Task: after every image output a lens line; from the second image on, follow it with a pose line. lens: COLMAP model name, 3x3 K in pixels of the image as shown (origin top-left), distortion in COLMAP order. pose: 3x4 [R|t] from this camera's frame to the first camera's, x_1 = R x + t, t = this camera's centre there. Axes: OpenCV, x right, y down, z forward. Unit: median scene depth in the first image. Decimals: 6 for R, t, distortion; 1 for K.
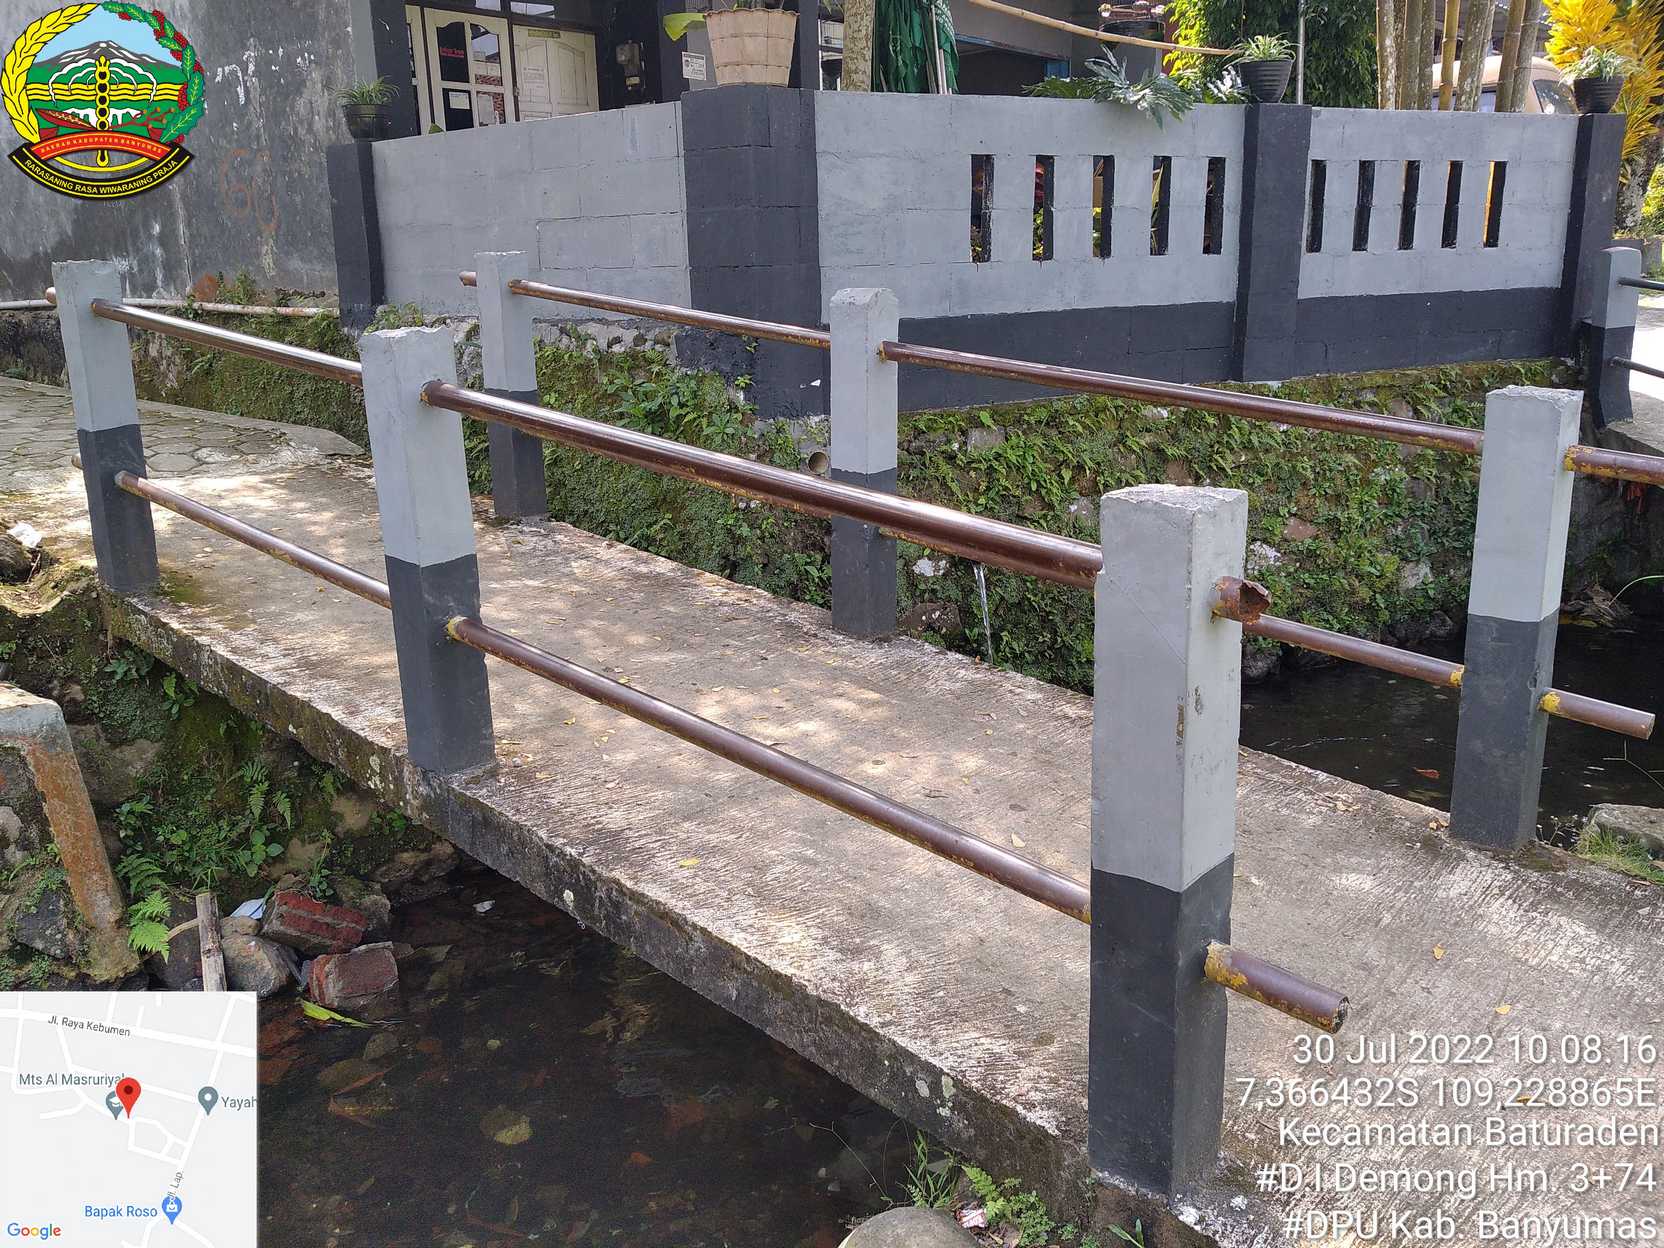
lens RADIAL K [[1449.0, 0, 833.0], [0, 1449.0, 681.8], [0, 0, 1]] dist [0.053200, -0.109385]
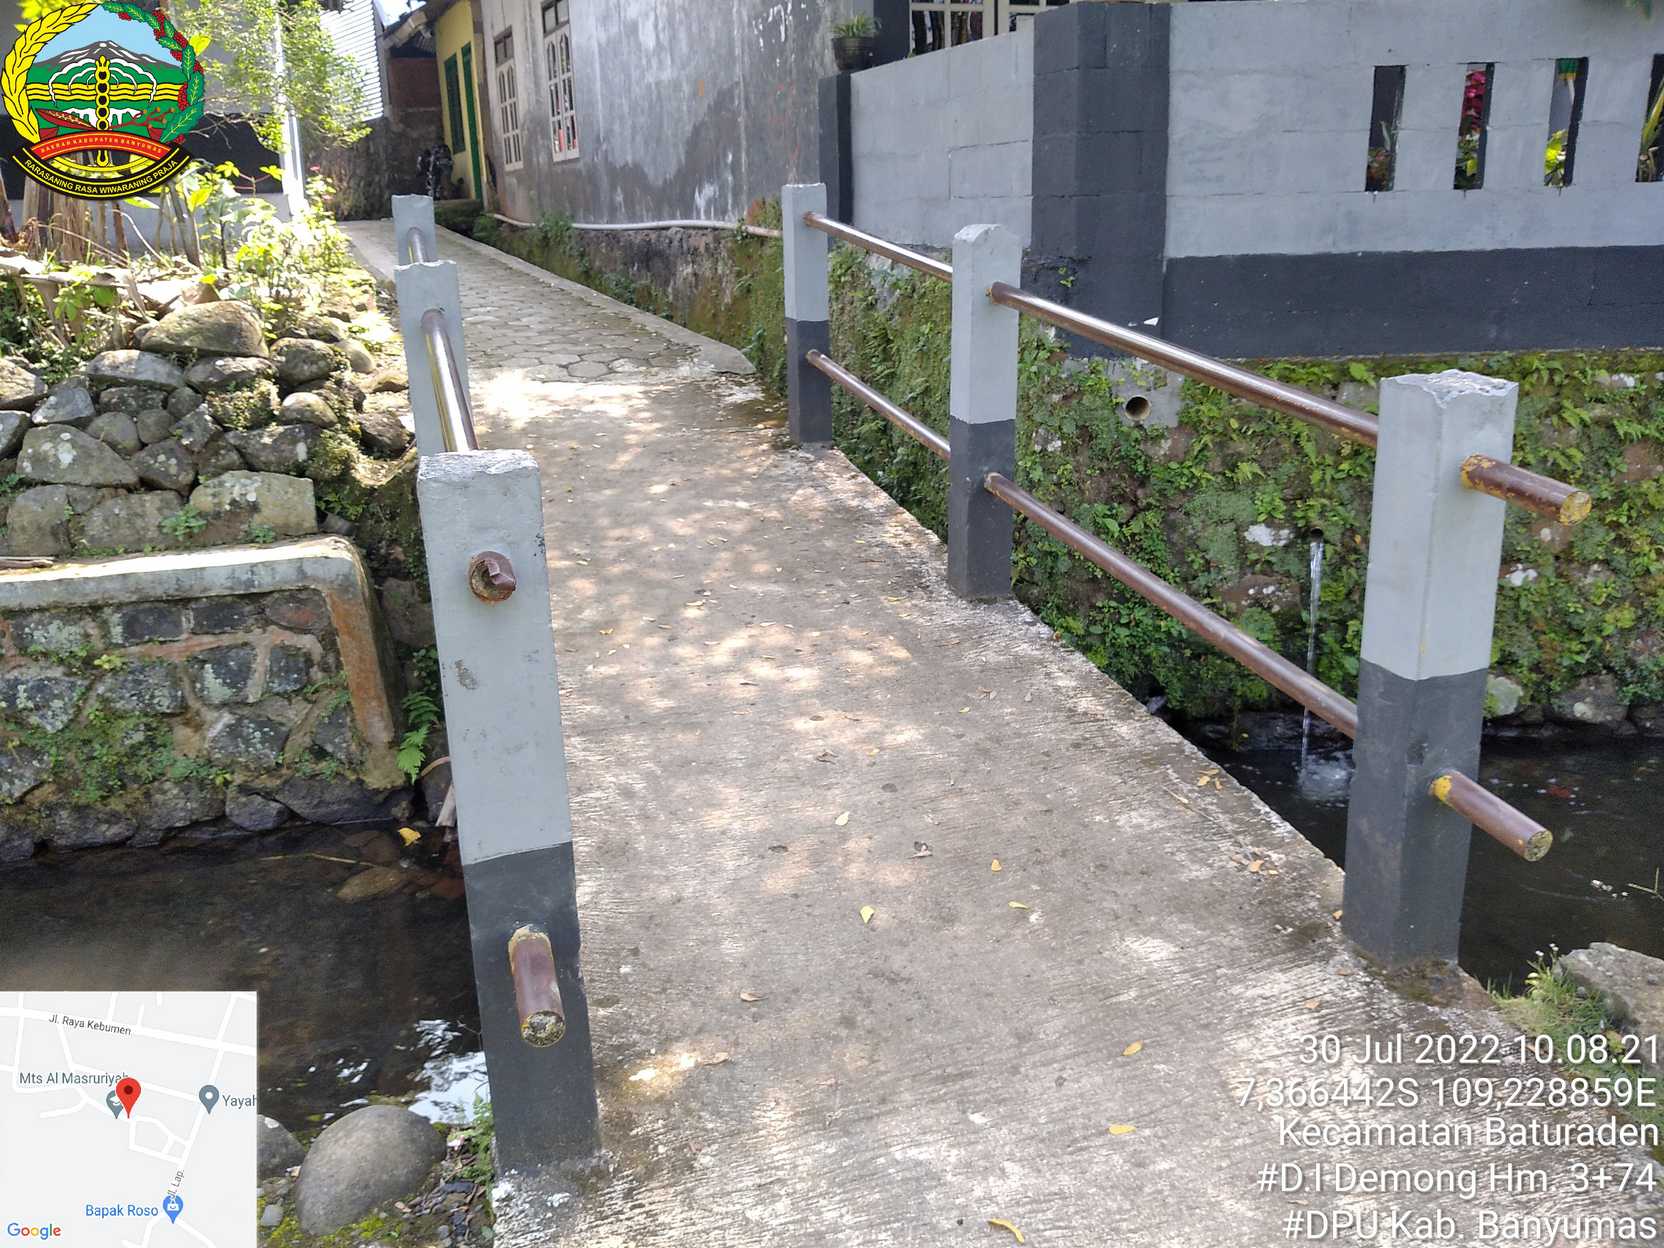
lens RADIAL K [[1464.1, 0, 786.9], [0, 1464.1, 652.5], [0, 0, 1]] dist [0.101160, -0.293883]
pose [[0.848857, 0.156193, -0.505021, 0.396707], [-0.139589, 0.987672, 0.070842, -0.043714], [0.509860, 0.010361, 0.860195, 0.104116]]
